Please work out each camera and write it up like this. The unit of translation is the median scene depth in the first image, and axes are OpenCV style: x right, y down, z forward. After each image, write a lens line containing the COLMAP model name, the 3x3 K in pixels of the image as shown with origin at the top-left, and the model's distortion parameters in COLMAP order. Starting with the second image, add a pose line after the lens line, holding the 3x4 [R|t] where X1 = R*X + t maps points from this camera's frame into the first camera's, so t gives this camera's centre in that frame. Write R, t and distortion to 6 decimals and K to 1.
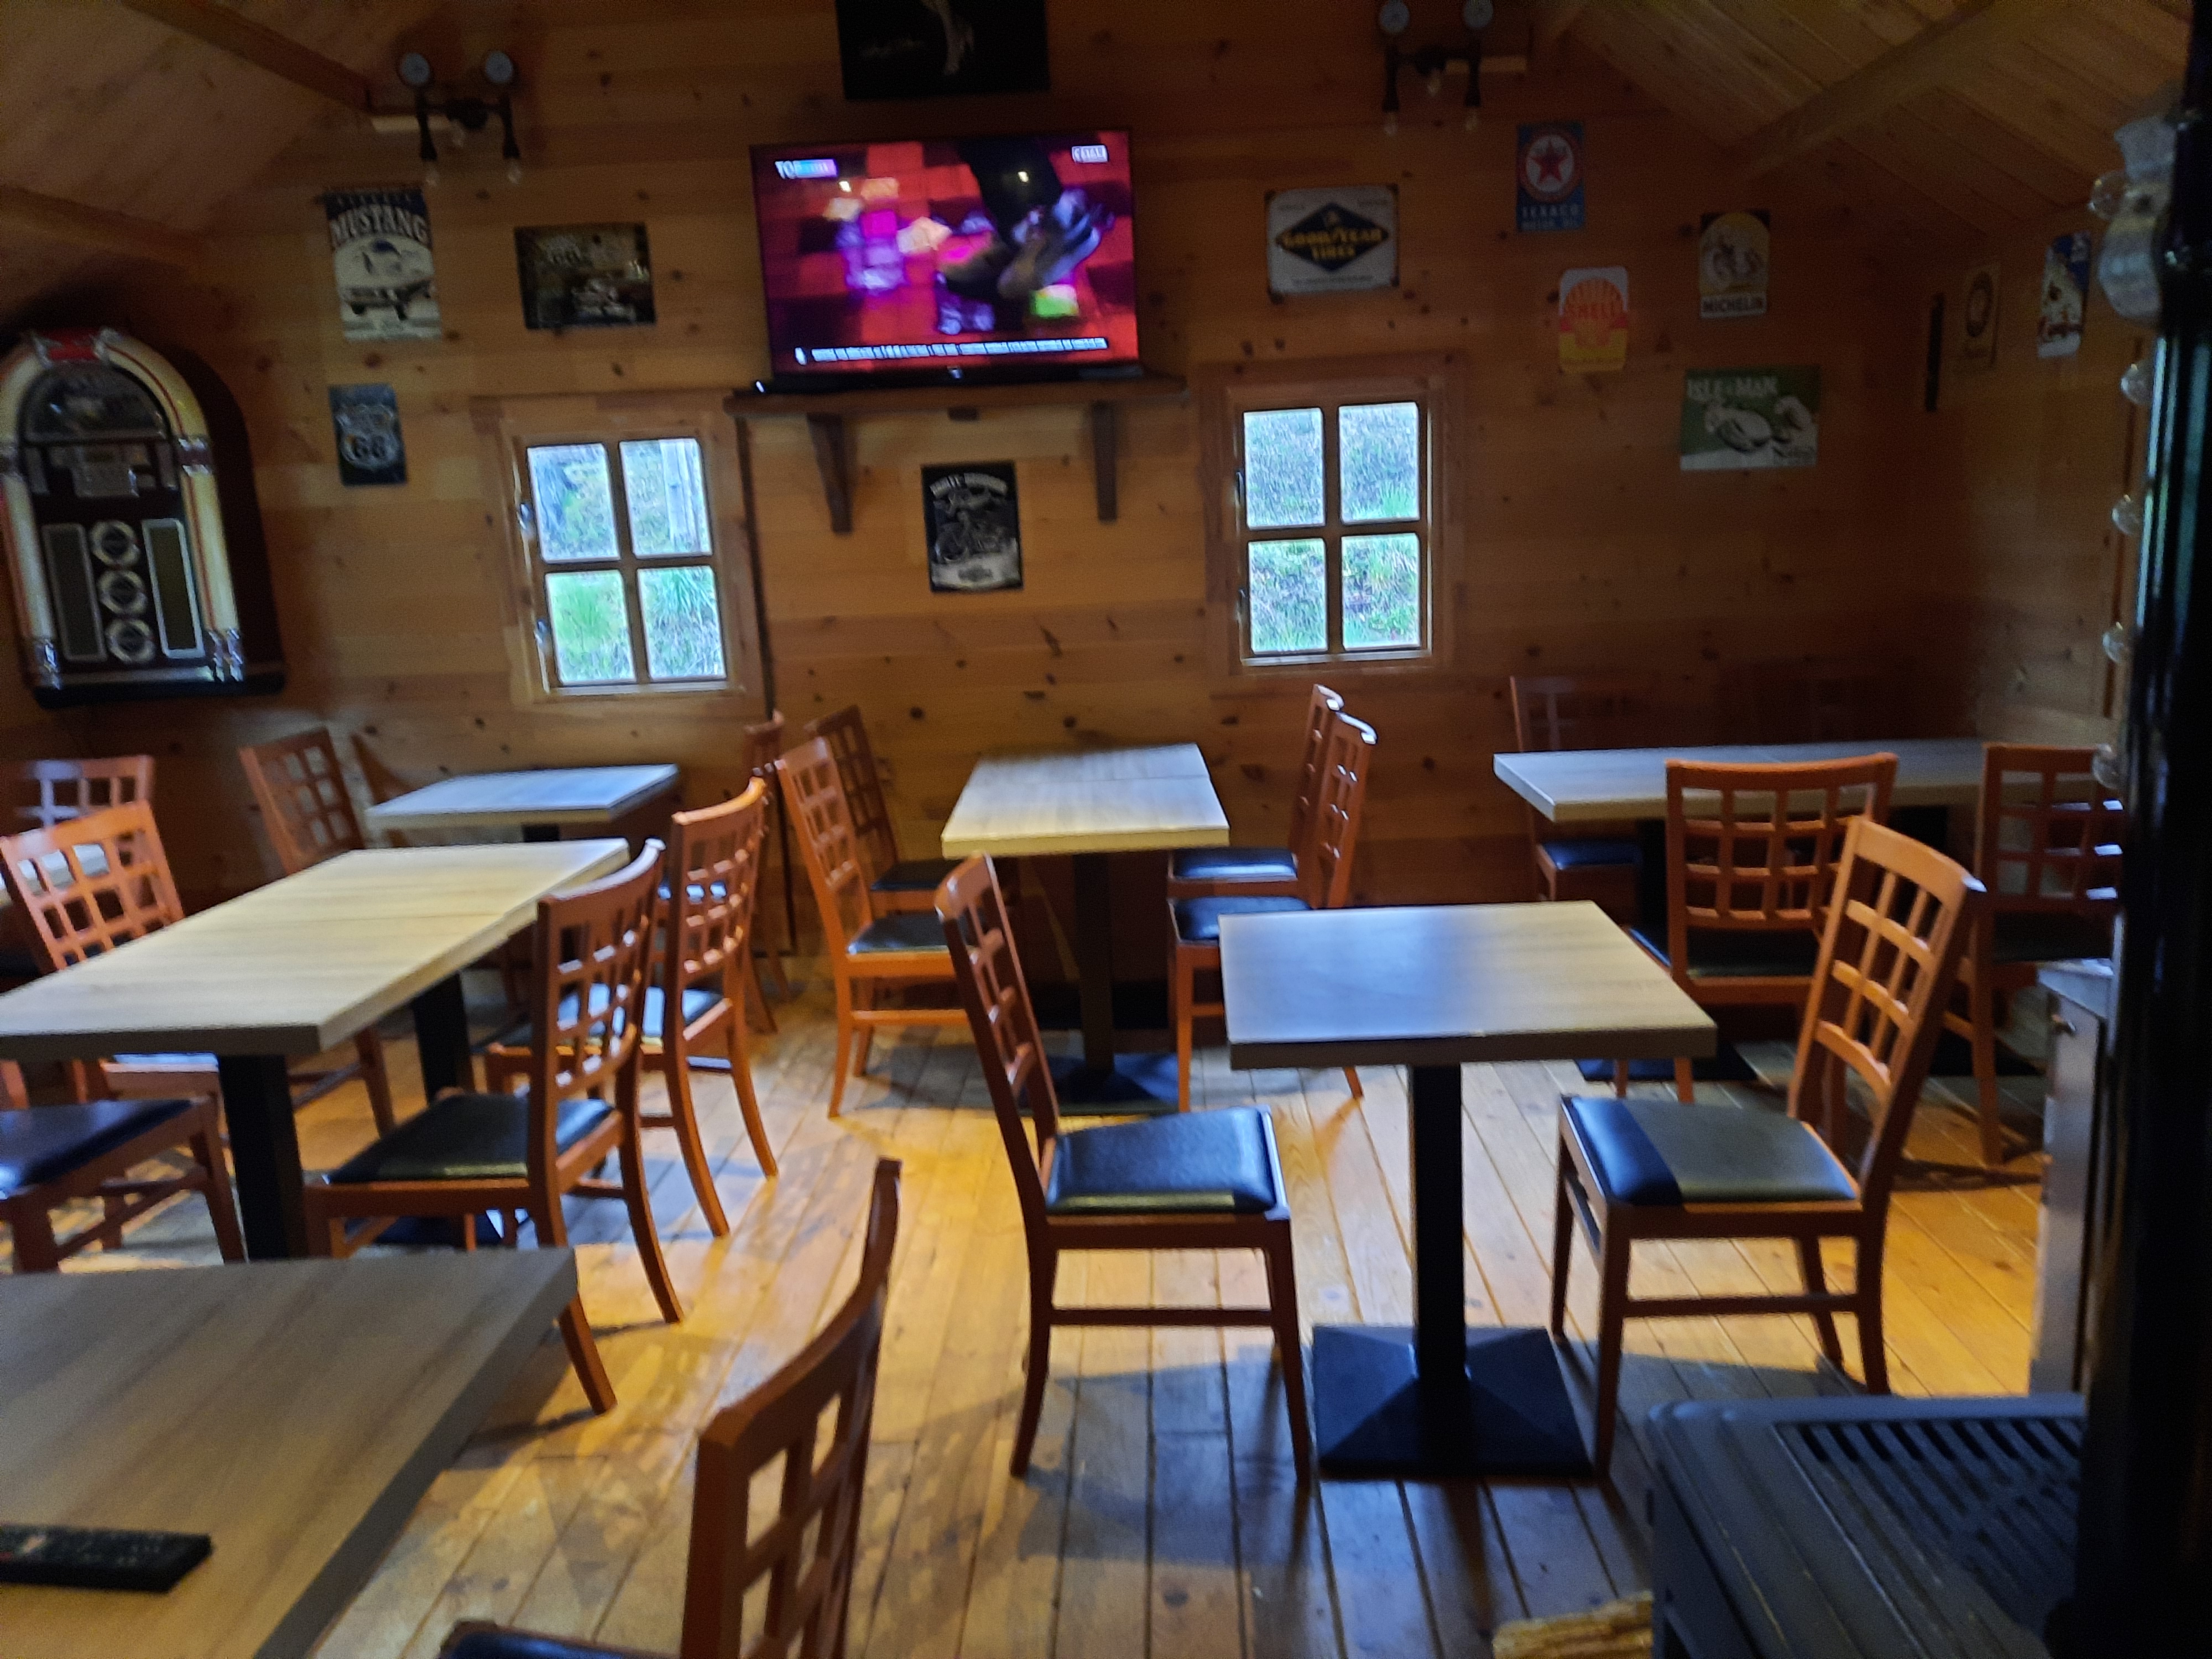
lens RADIAL K [[1623.1, 0, 1106.0], [0, 1623.1, 829.5], [0, 0, 1]] dist [0.046496, -0.007712]
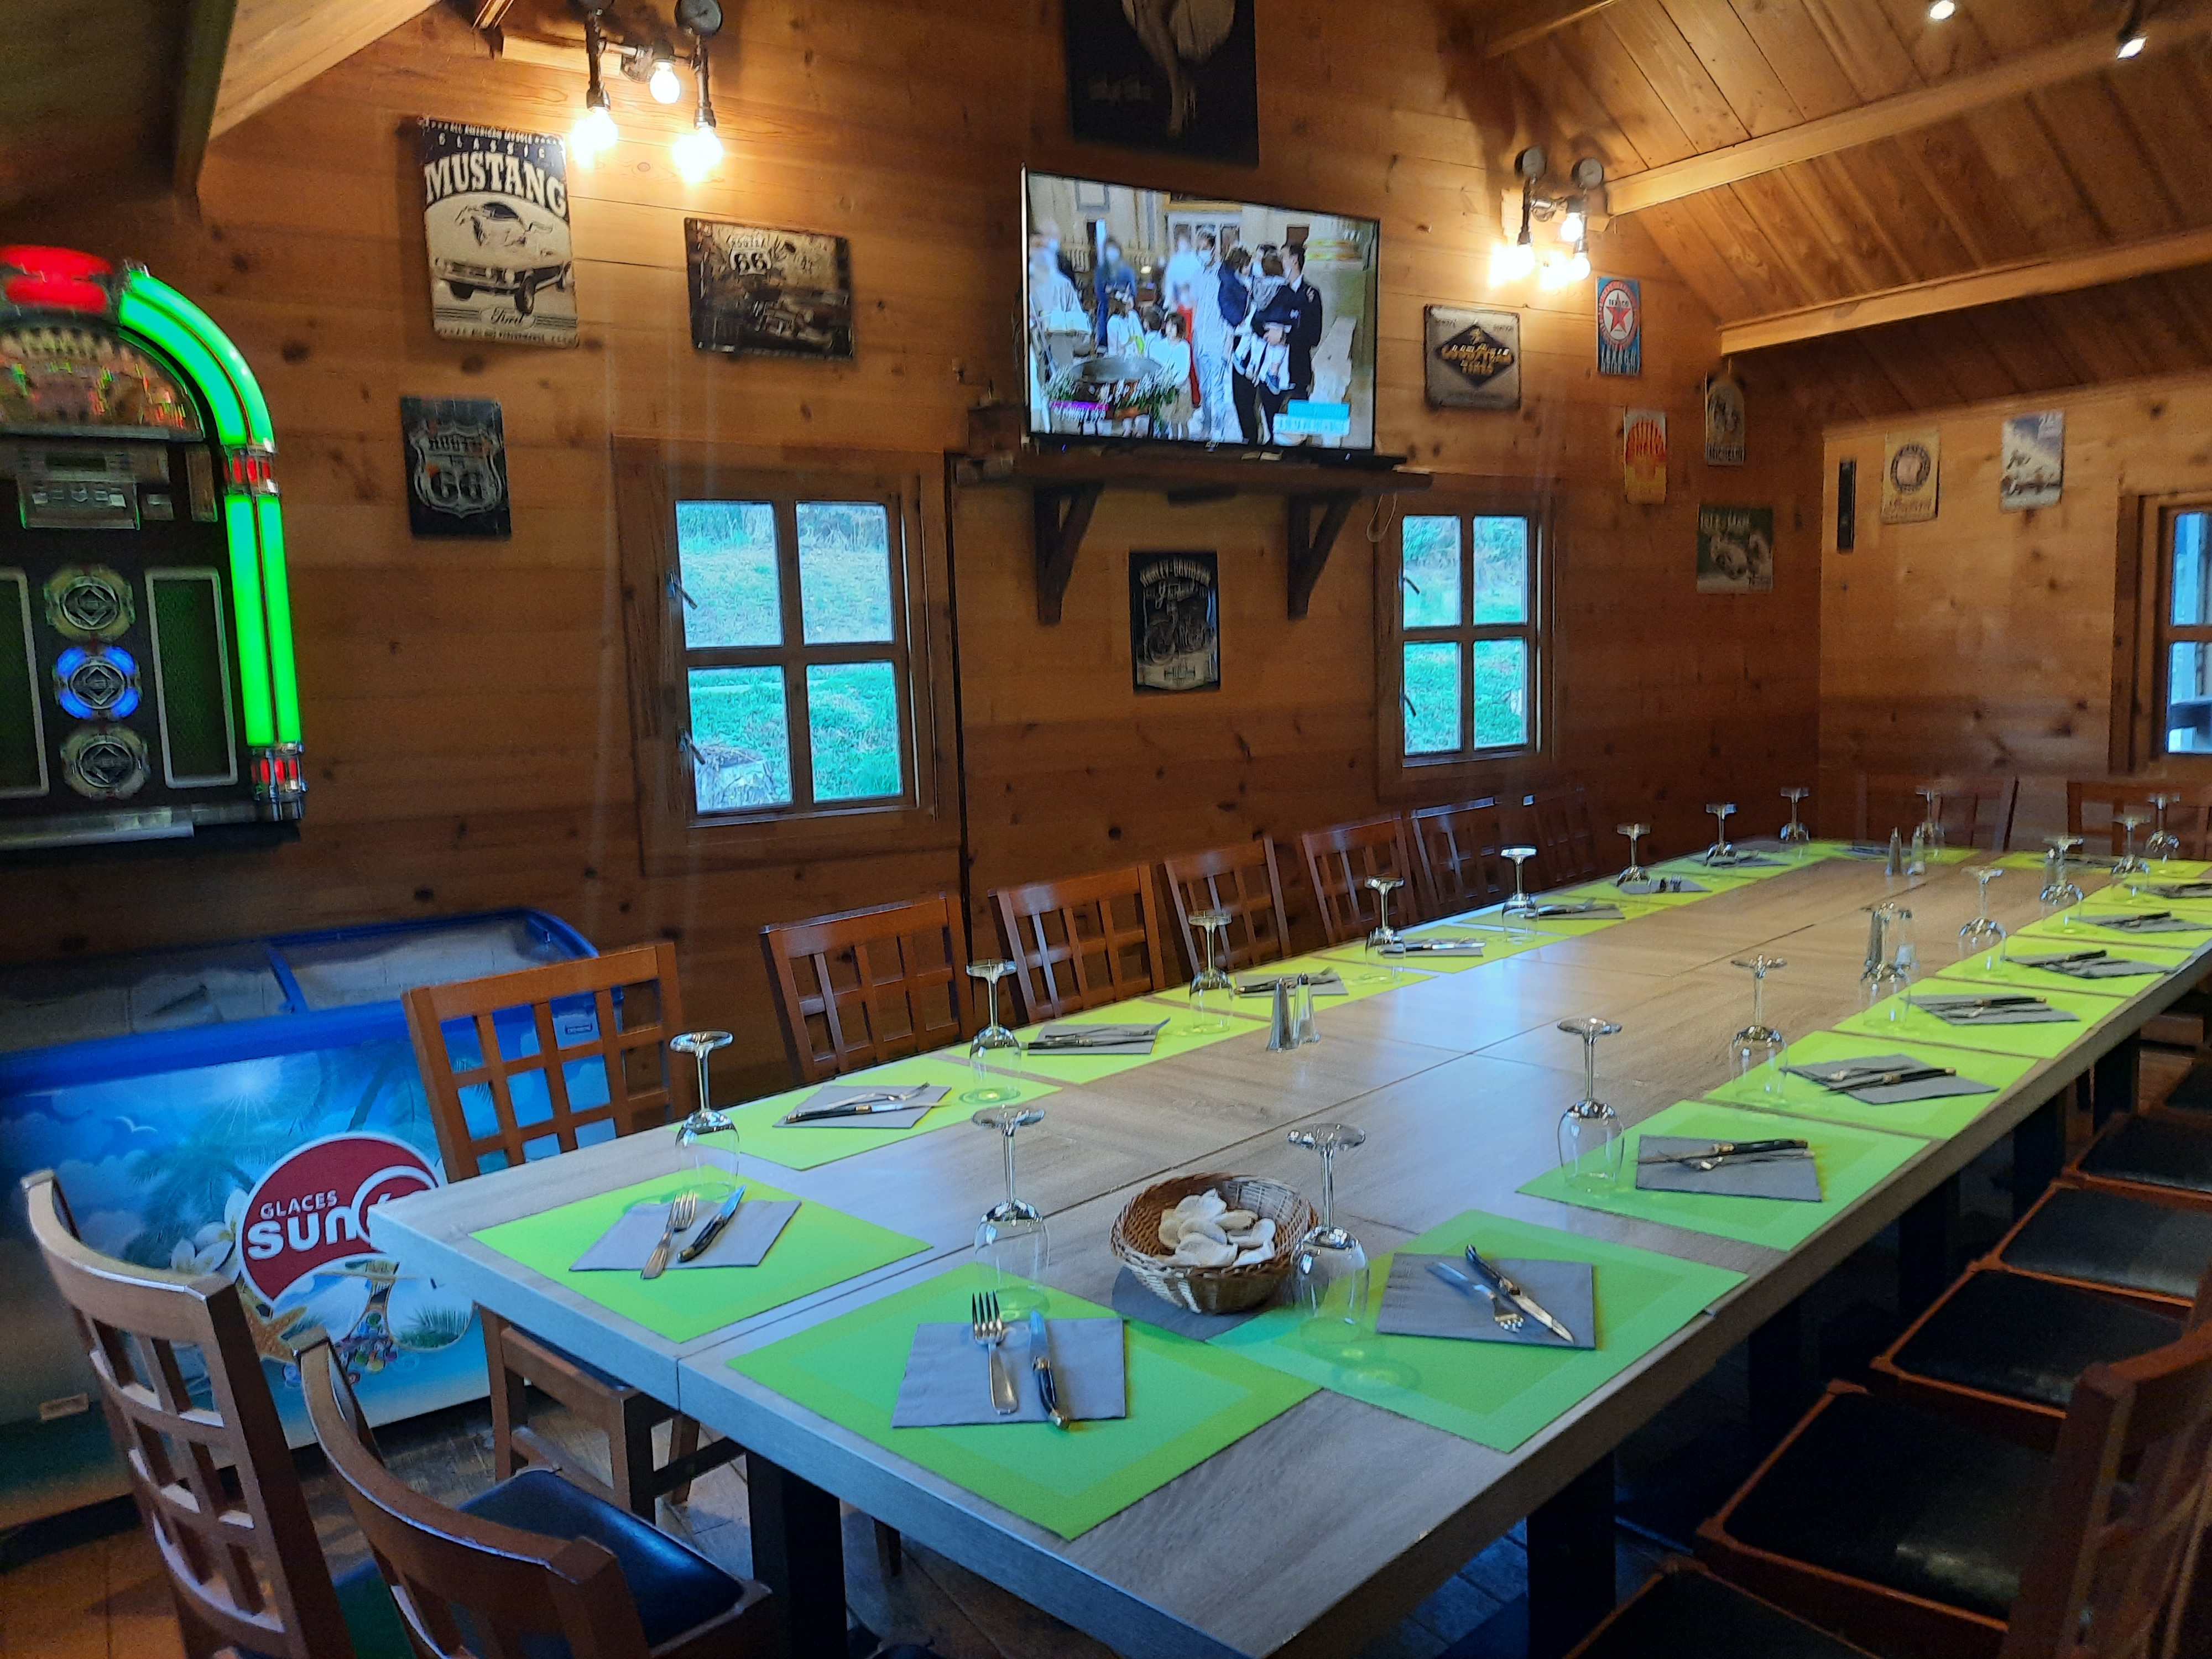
lens RADIAL K [[1623.1, 0, 1106.0], [0, 1623.1, 829.5], [0, 0, 1]] dist [0.046496, -0.007712]
pose [[0.835860, -0.038919, 0.547562, -0.619302], [0.097829, 0.992077, -0.078823, -0.004768], [-0.540156, 0.119452, 0.833044, 0.293153]]
